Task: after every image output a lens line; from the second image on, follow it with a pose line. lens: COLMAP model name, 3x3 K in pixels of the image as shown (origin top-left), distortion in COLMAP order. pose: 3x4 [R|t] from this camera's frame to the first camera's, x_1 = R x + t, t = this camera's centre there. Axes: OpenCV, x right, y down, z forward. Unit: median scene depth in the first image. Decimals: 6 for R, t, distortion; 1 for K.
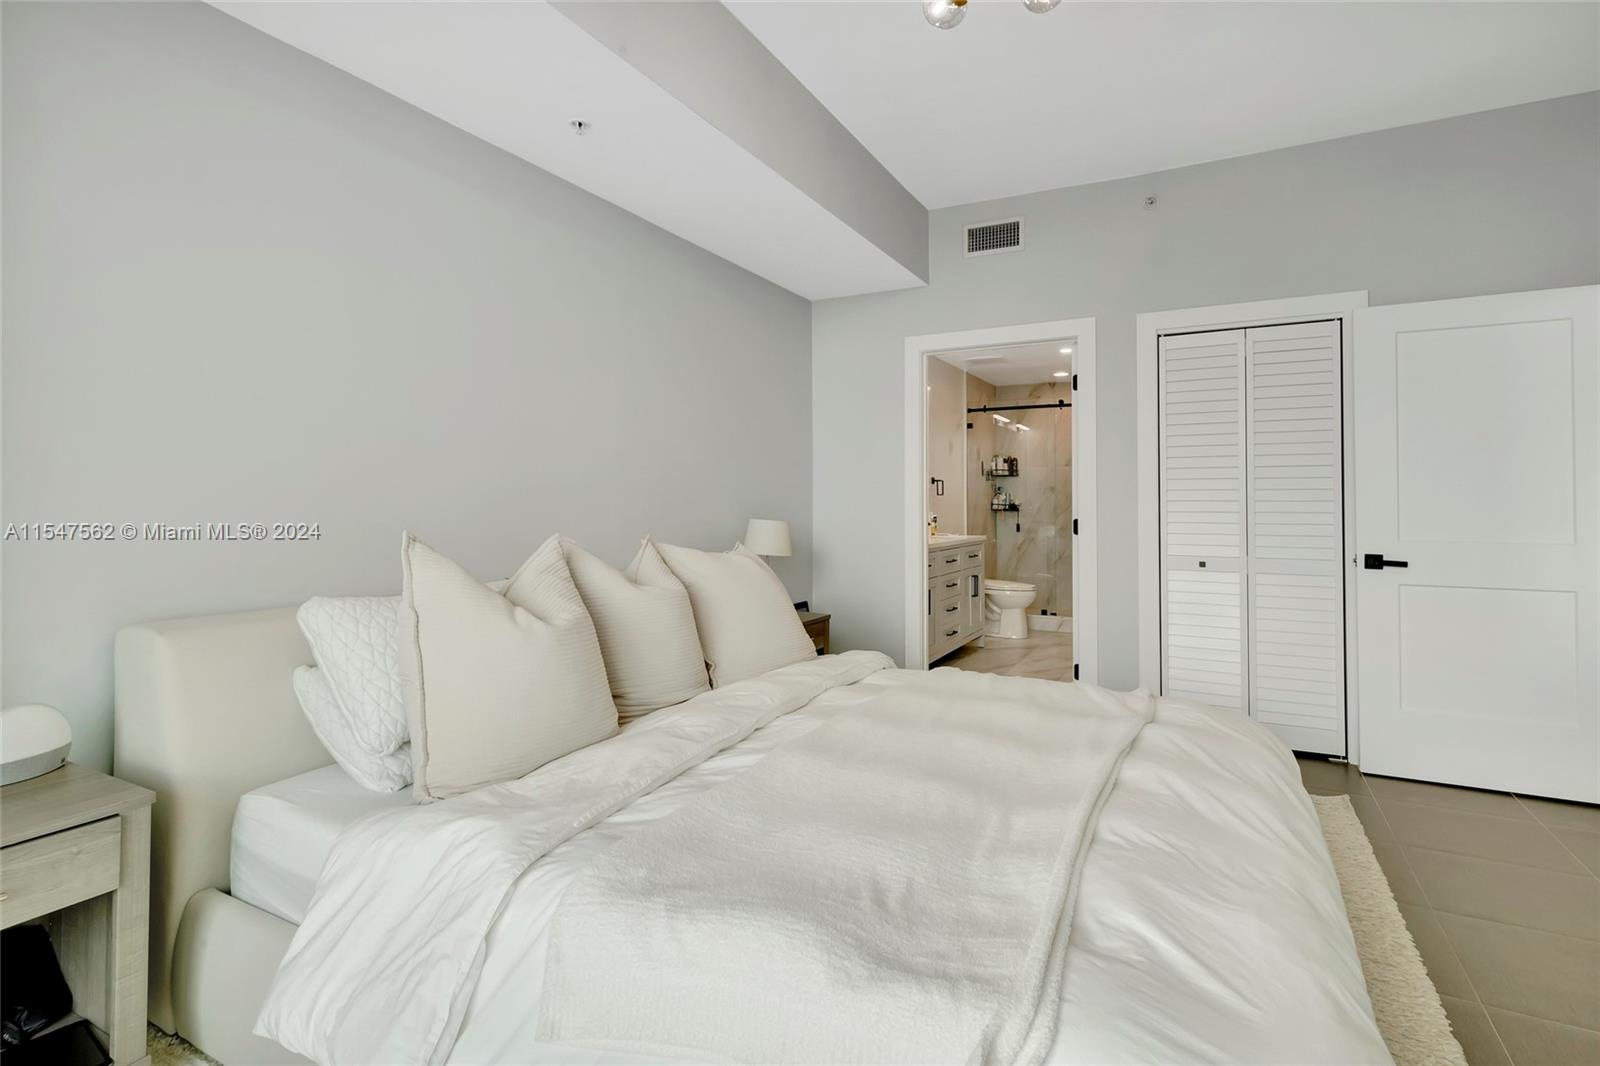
lens RADIAL K [[776.6, 0, 783.9], [0, 776.6, 484.7], [0, 0, 1]] dist [0.008885, -0.000756]
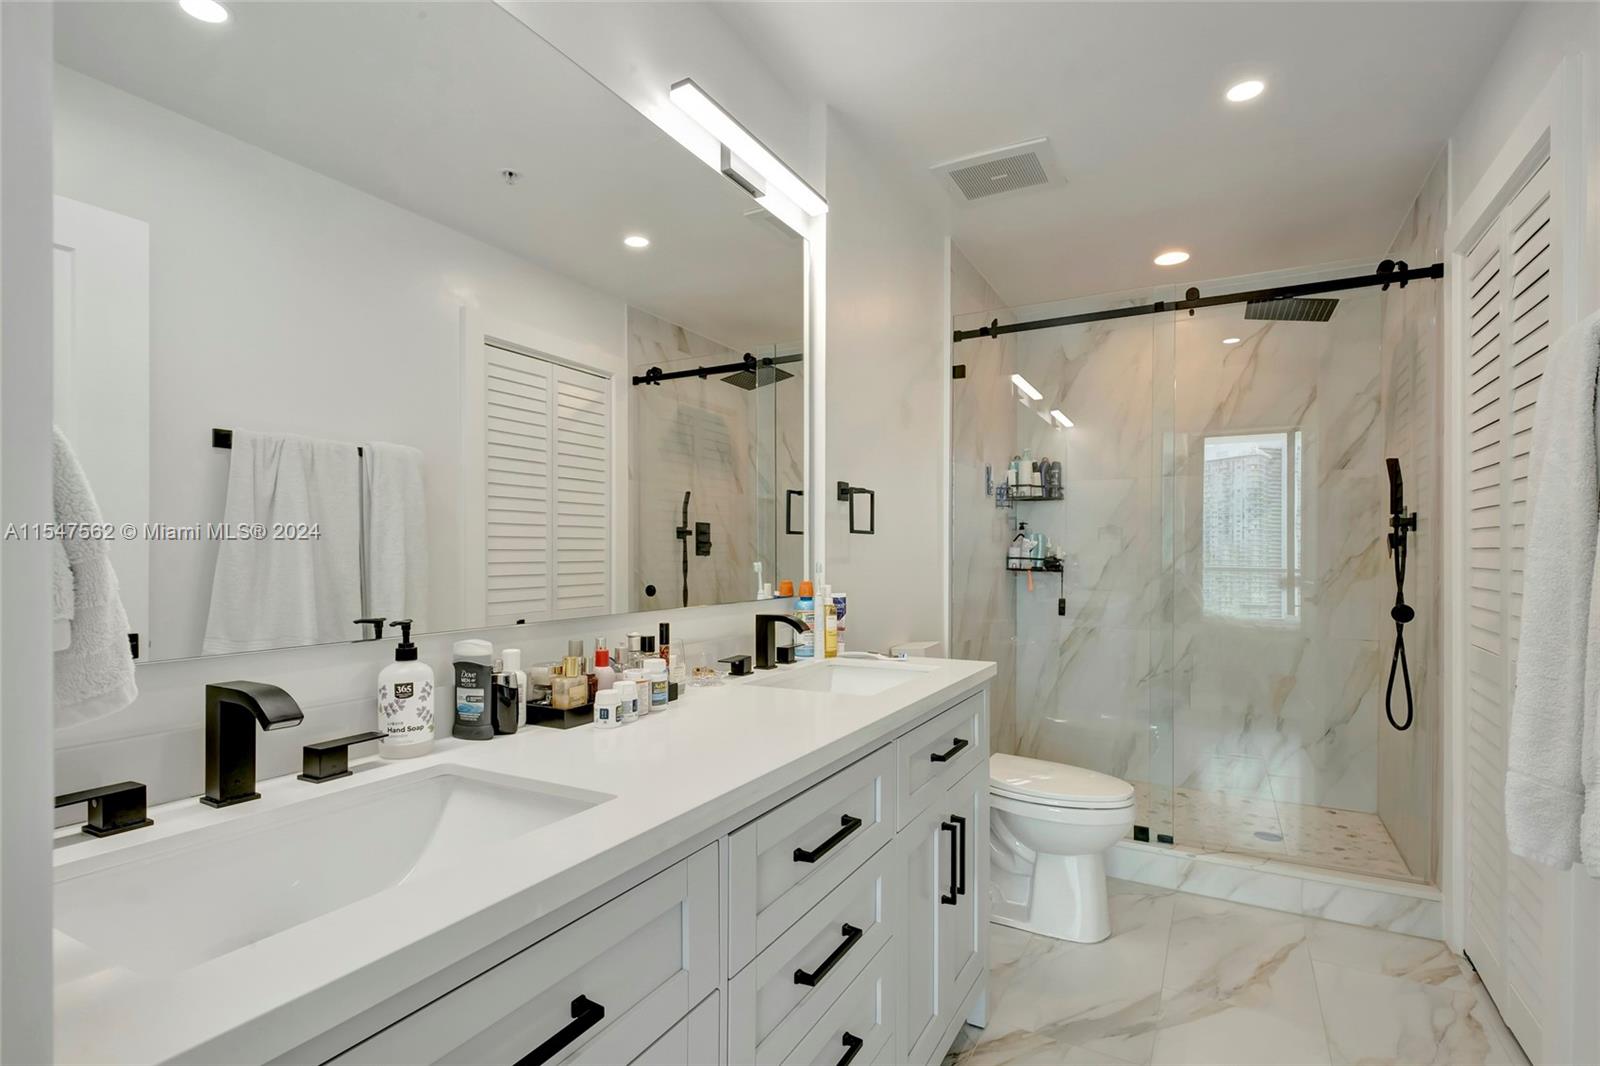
lens RADIAL K [[776.6, 0, 802.1], [0, 776.6, 544.9], [0, 0, 1]] dist [0.008885, -0.000756]
pose [[0.999941, 0.003070, 0.010425, 0.136438], [-0.003209, 0.999906, 0.013331, 0.011408], [-0.010383, -0.013364, 0.999857, 0.524723]]
